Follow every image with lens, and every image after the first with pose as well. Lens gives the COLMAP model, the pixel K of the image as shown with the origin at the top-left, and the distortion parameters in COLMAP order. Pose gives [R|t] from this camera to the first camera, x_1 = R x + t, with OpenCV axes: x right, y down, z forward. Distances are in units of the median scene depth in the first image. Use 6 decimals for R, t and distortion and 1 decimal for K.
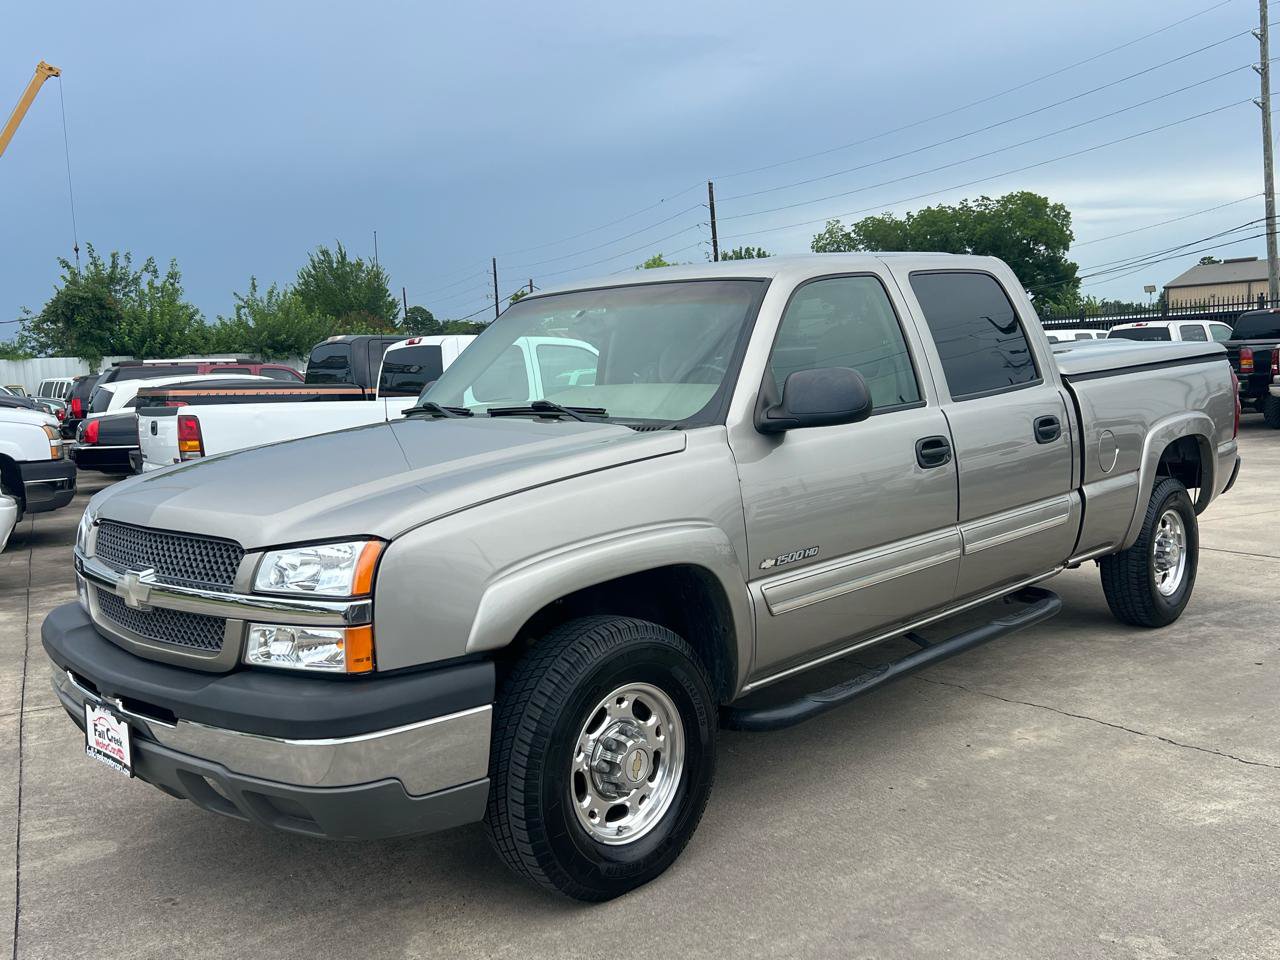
lens RADIAL K [[1074.9, 0, 645.5], [0, 1074.9, 506.1], [0, 0, 1]] dist [0.015803, -0.009454]
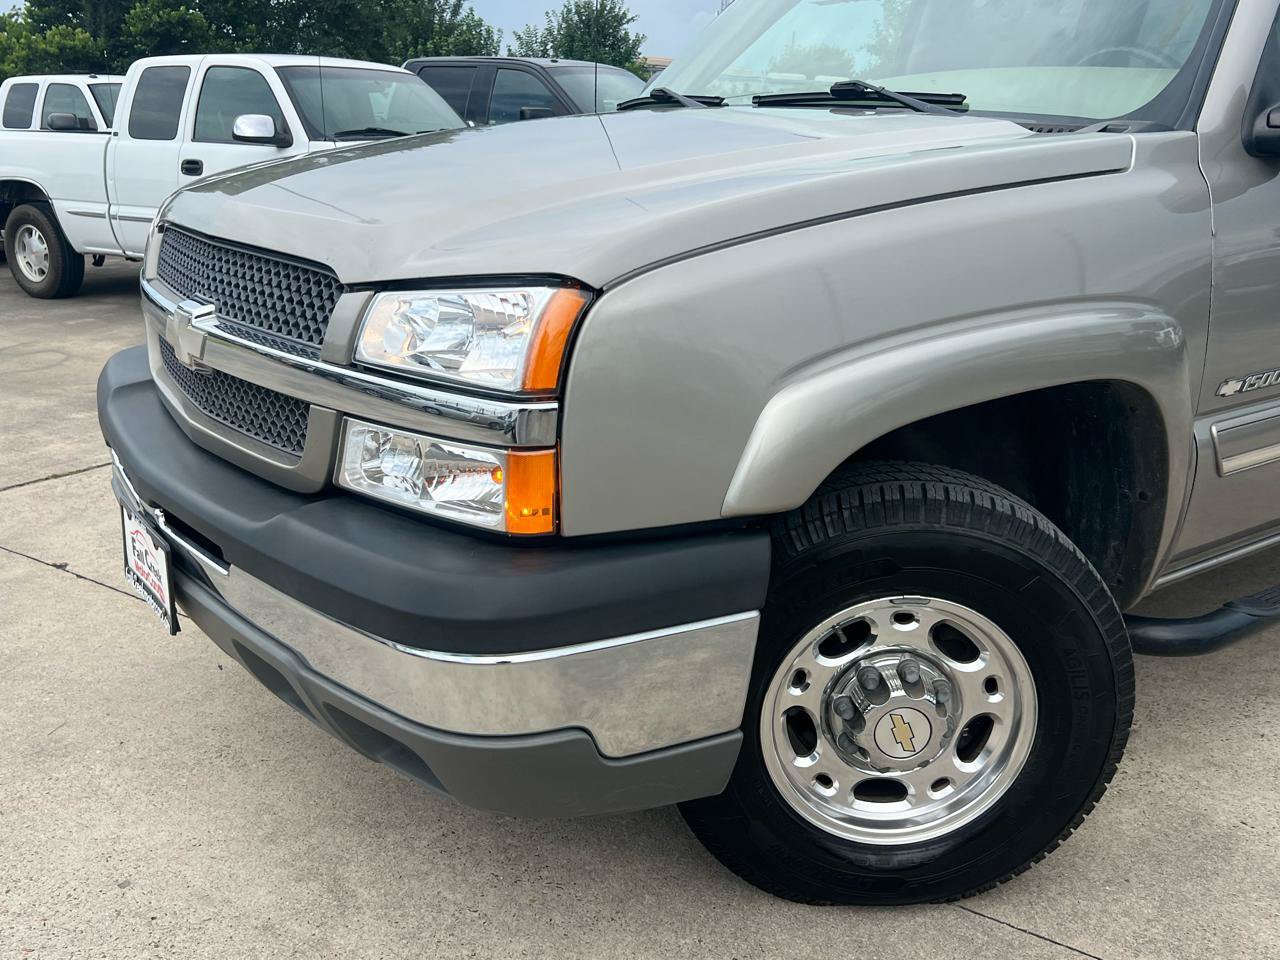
lens RADIAL K [[1126.9, 0, 640.0], [0, 1126.9, 480.0], [0, 0, 1]] dist [0.015027, -0.003103]
pose [[0.981354, 0.109937, -0.157662, -0.106706], [-0.079949, 0.979422, 0.185311, 0.016986], [0.174790, -0.169251, 0.969950, 0.398287]]
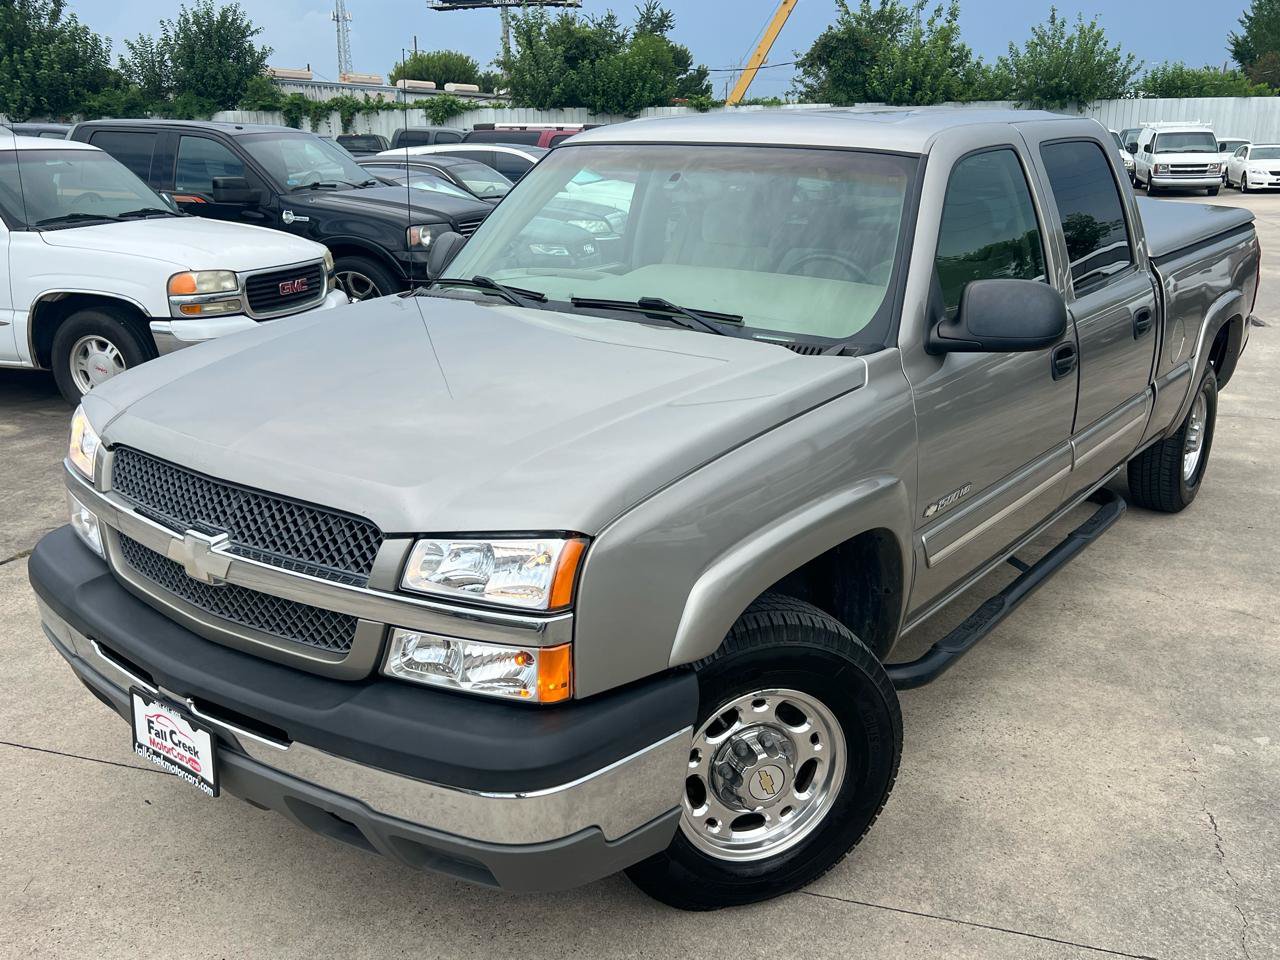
lens RADIAL K [[1101.8, 0, 624.8], [0, 1101.8, 483.3], [0, 0, 1]] dist [0.050075, -0.071540]
pose [[0.992979, 0.019492, 0.116676, -0.262038], [-0.038550, 0.985808, 0.163390, -0.115840], [-0.111835, -0.166741, 0.979638, 0.191724]]
